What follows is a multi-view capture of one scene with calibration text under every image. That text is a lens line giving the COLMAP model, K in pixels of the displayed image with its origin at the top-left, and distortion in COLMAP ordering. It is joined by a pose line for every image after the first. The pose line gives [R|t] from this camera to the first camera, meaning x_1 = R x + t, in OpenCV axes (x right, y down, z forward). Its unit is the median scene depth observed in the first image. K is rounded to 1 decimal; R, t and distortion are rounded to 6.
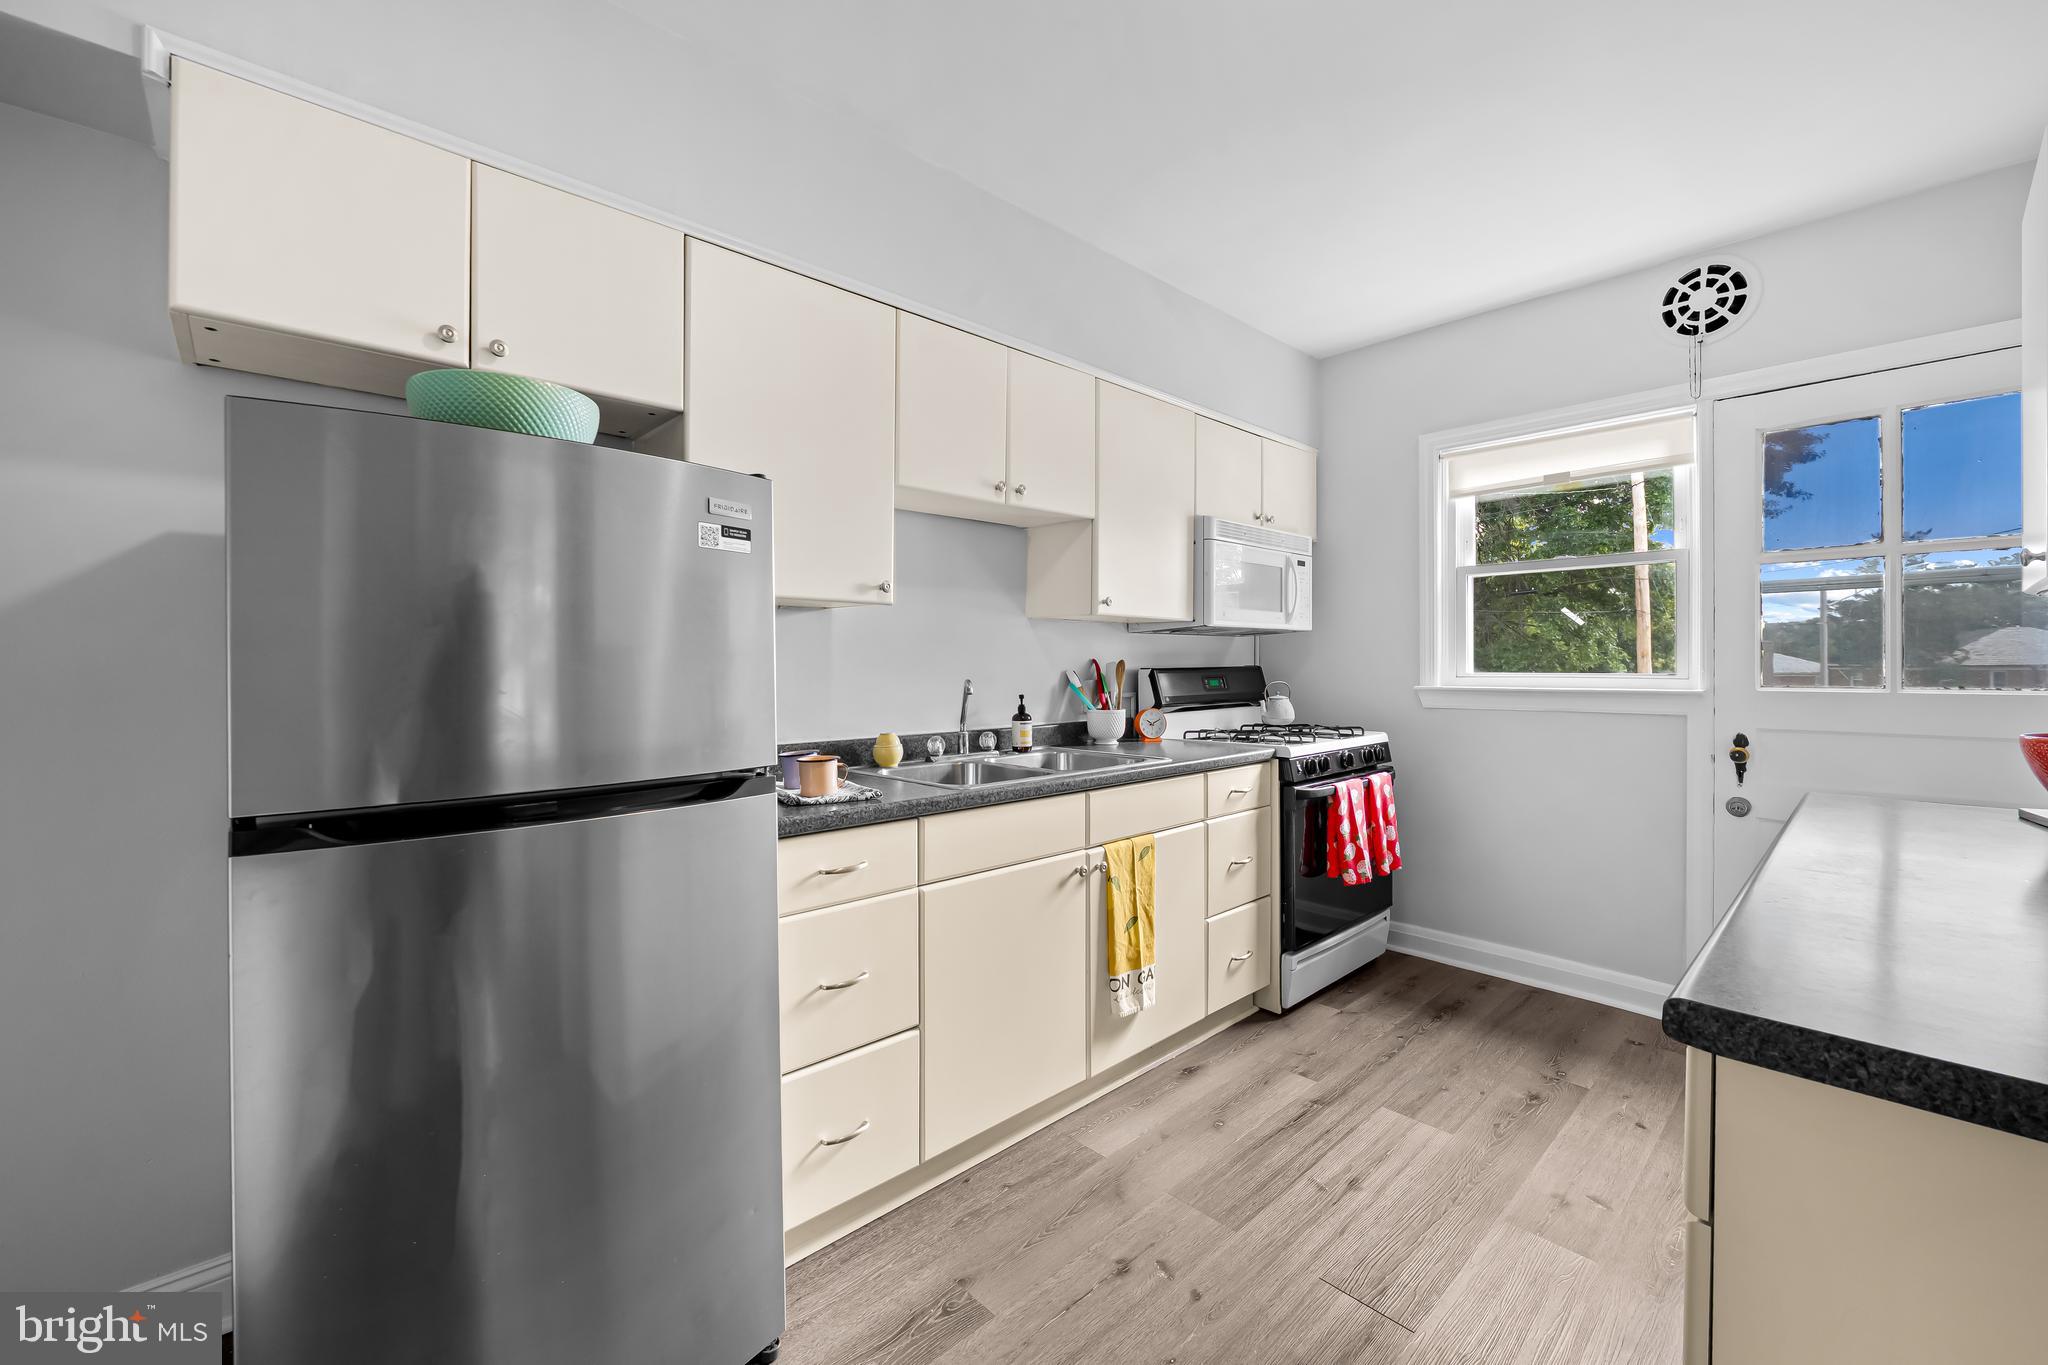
lens RADIAL K [[828.9, 0, 1029.6], [0, 828.9, 670.8], [0, 0, 1]] dist [-0.009652, 0.001370]
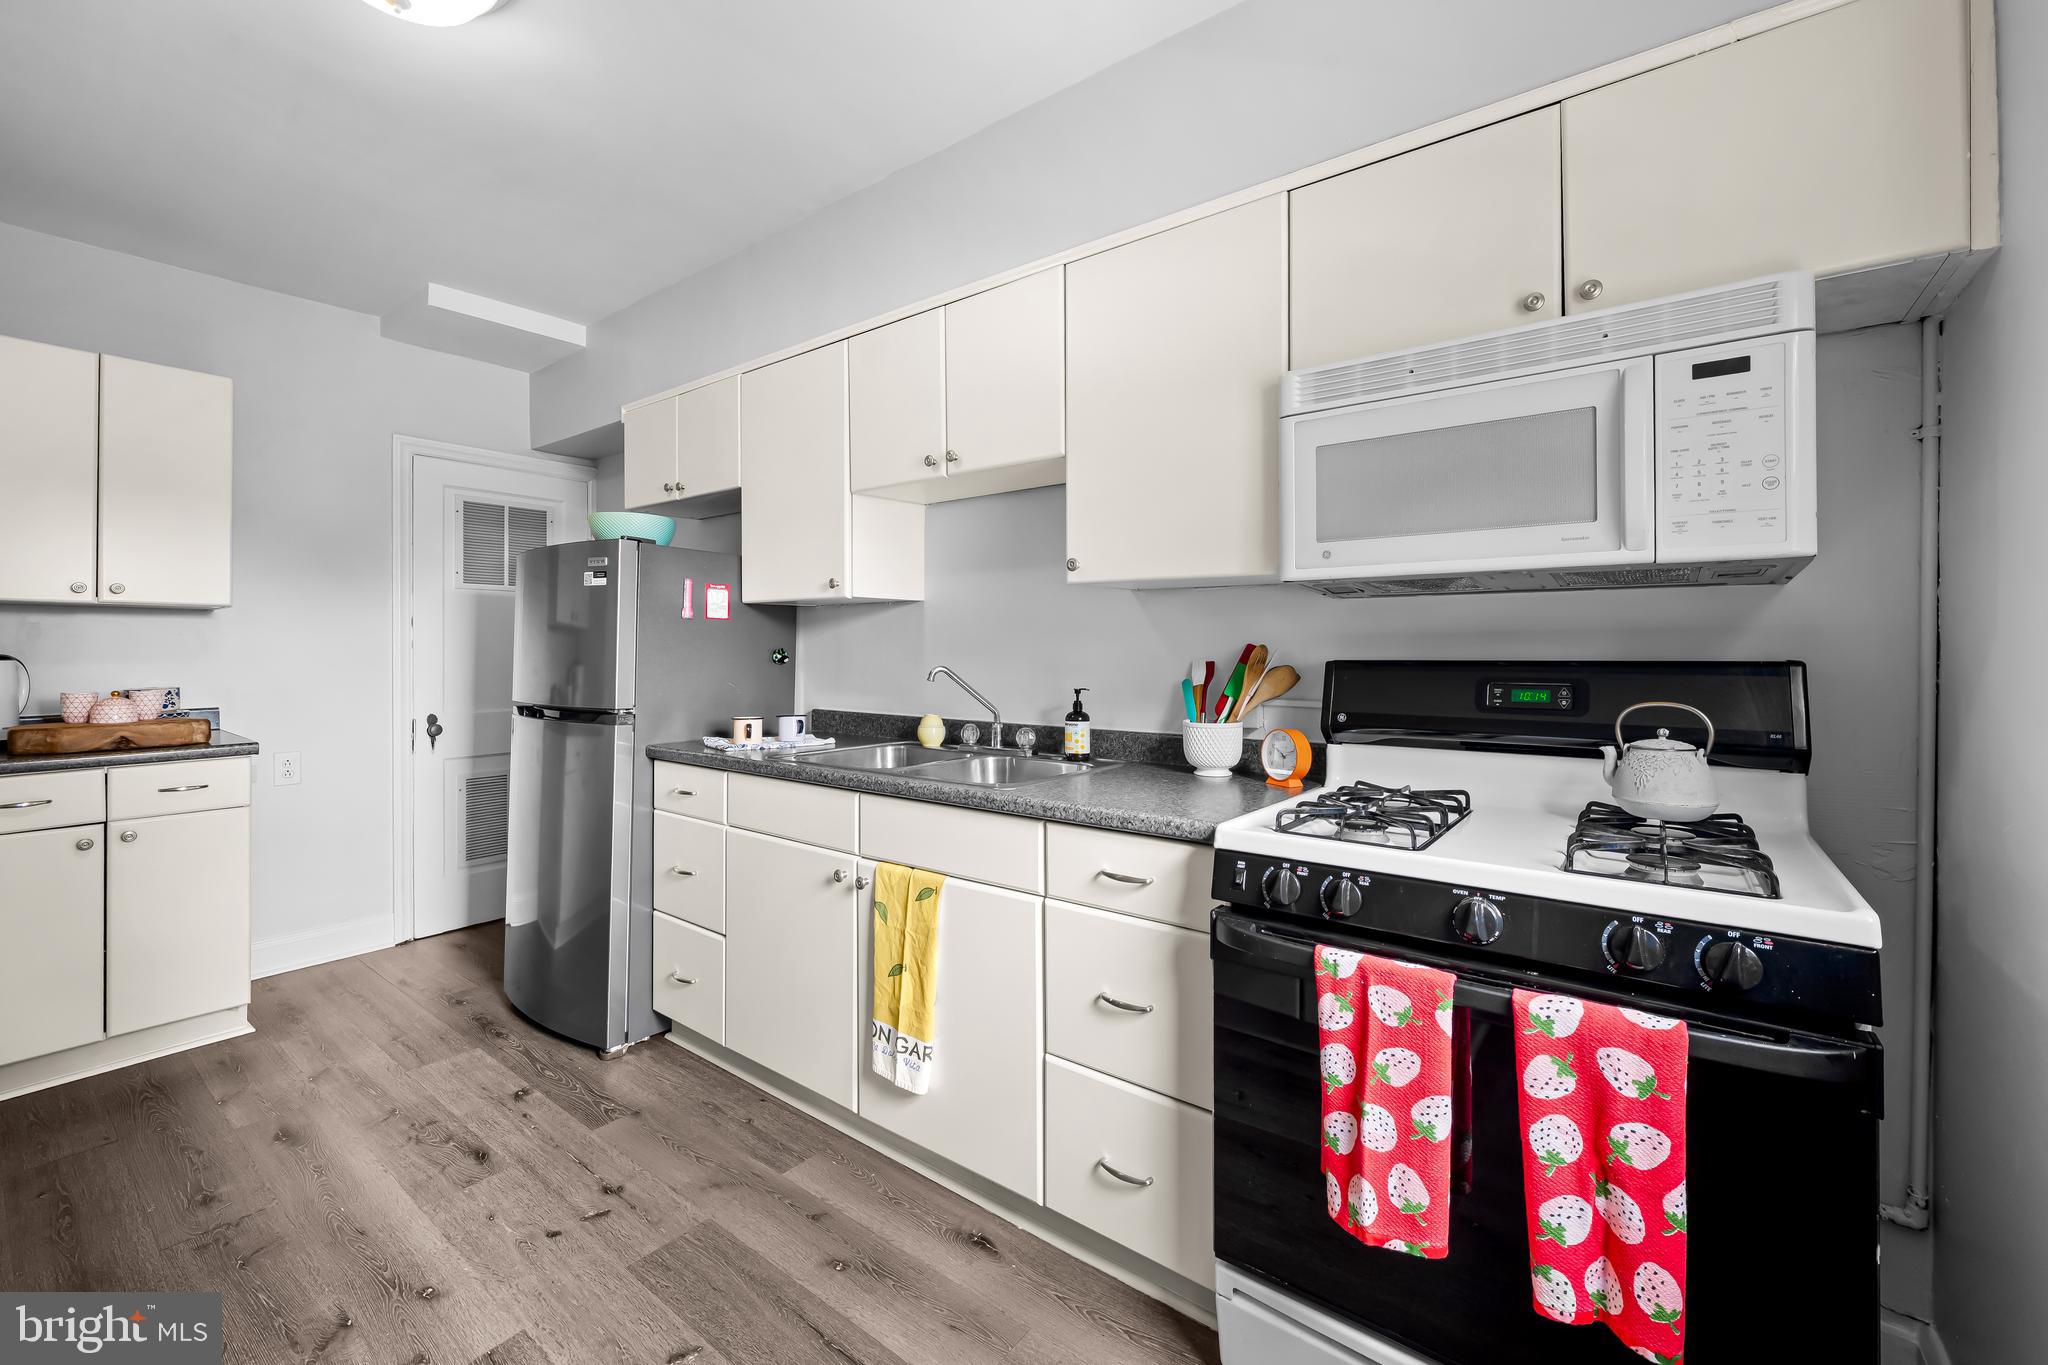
lens RADIAL K [[828.9, 0, 1008.2], [0, 828.9, 651.3], [0, 0, 1]] dist [-0.009652, 0.001370]
pose [[0.151528, 0.004270, -0.988444, 0.800100], [-0.012745, 0.999916, 0.002366, -0.008975], [0.988371, 0.012239, 0.151570, 0.836362]]
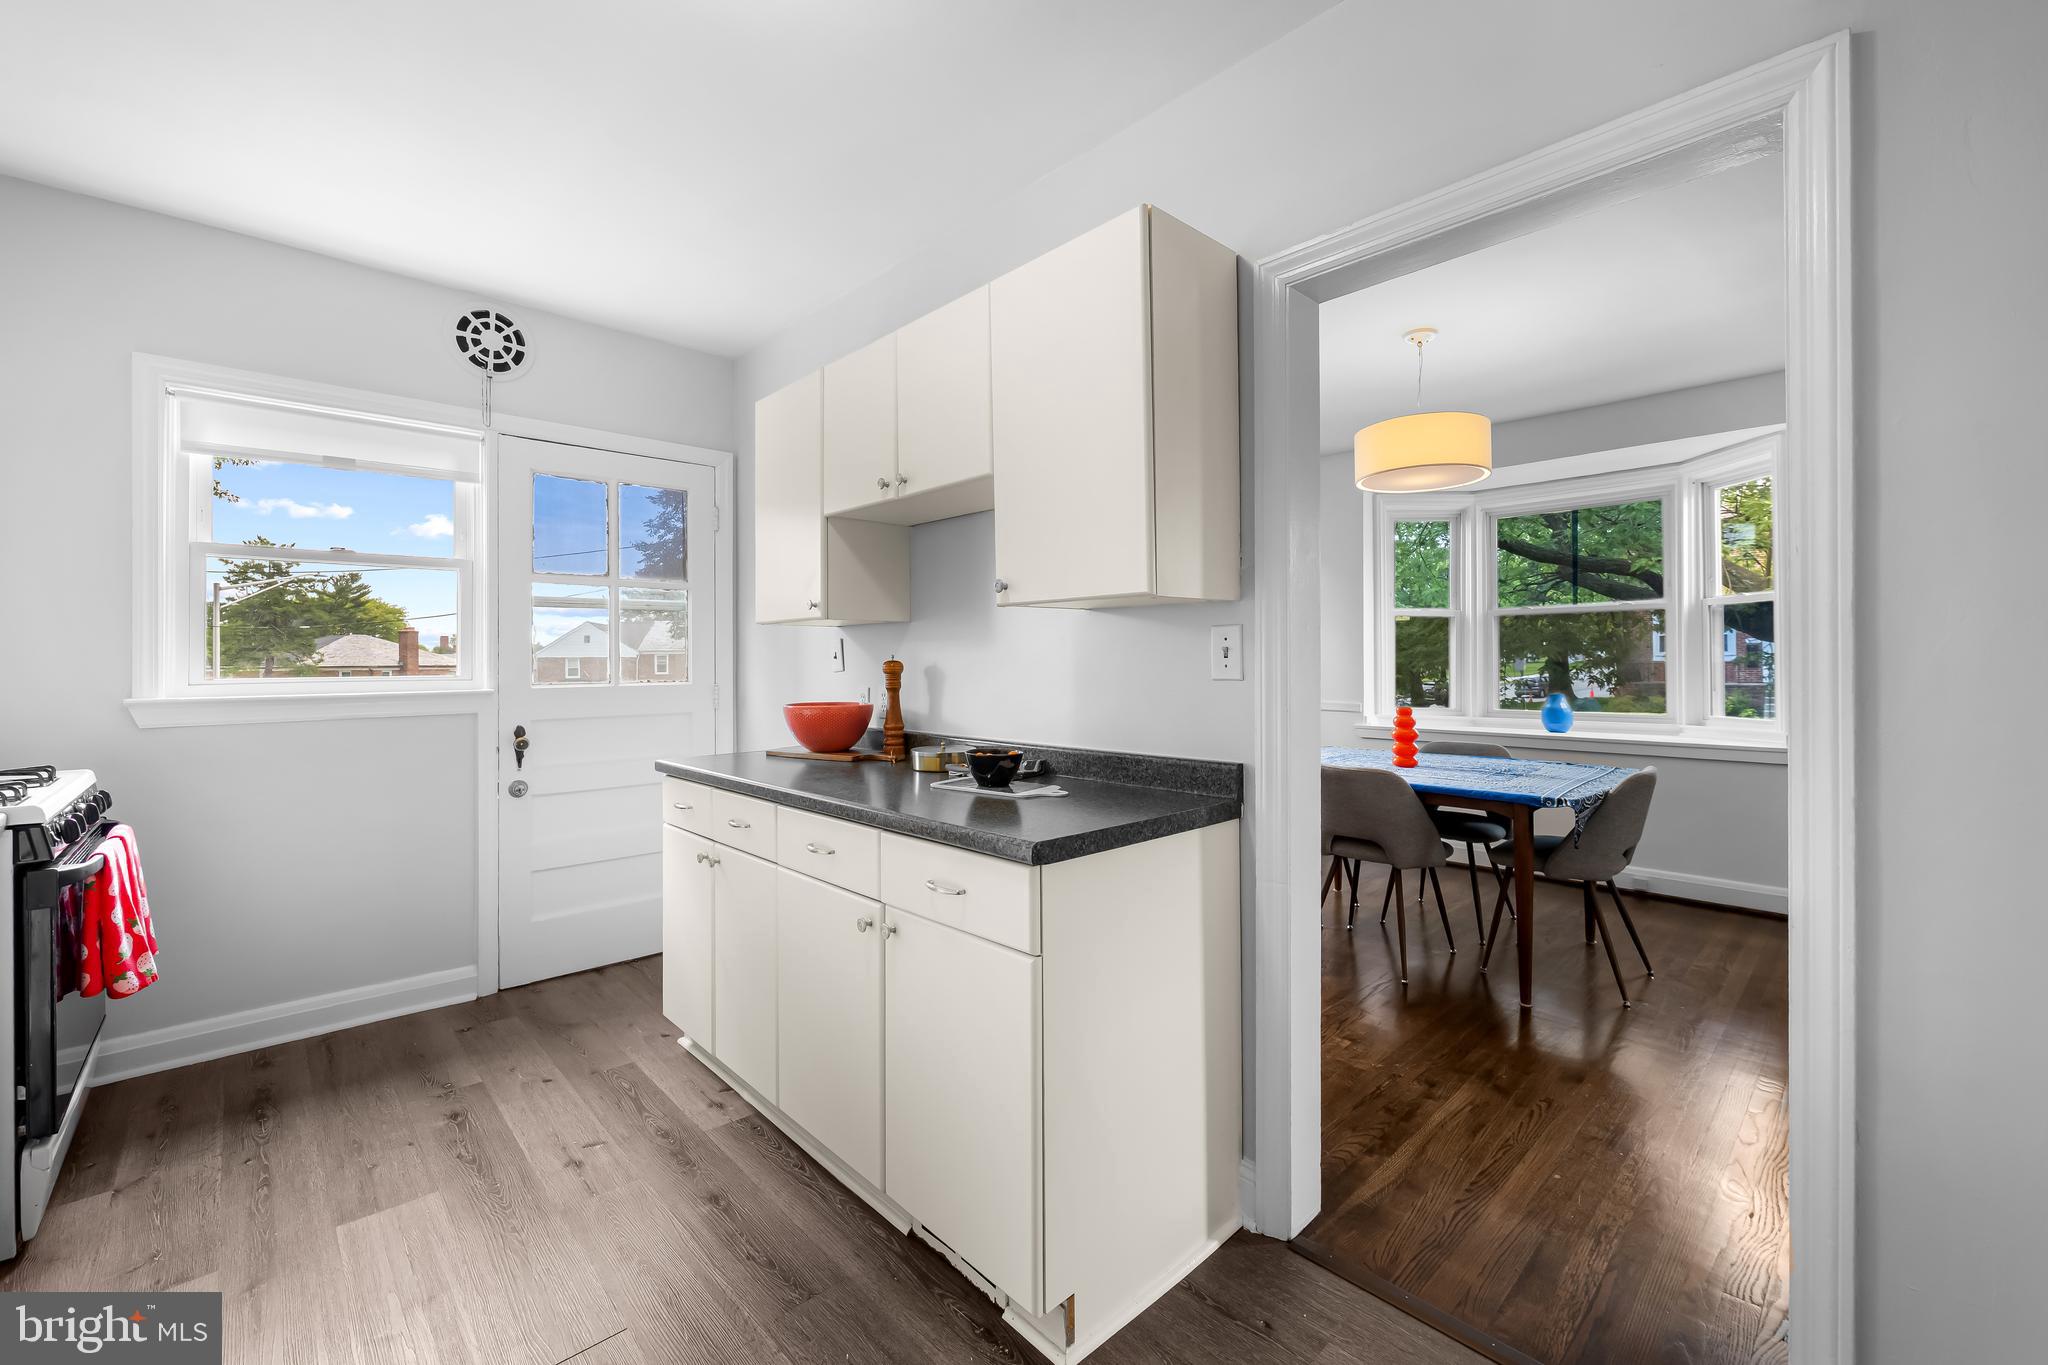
lens RADIAL K [[828.9, 0, 1026.9], [0, 828.9, 660.5], [0, 0, 1]] dist [-0.009652, 0.001370]
pose [[-0.002259, 0.001556, 0.999996, -0.300417], [0.013481, 0.999908, -0.001525, -0.004221], [-0.999907, 0.013478, -0.002280, 0.276763]]
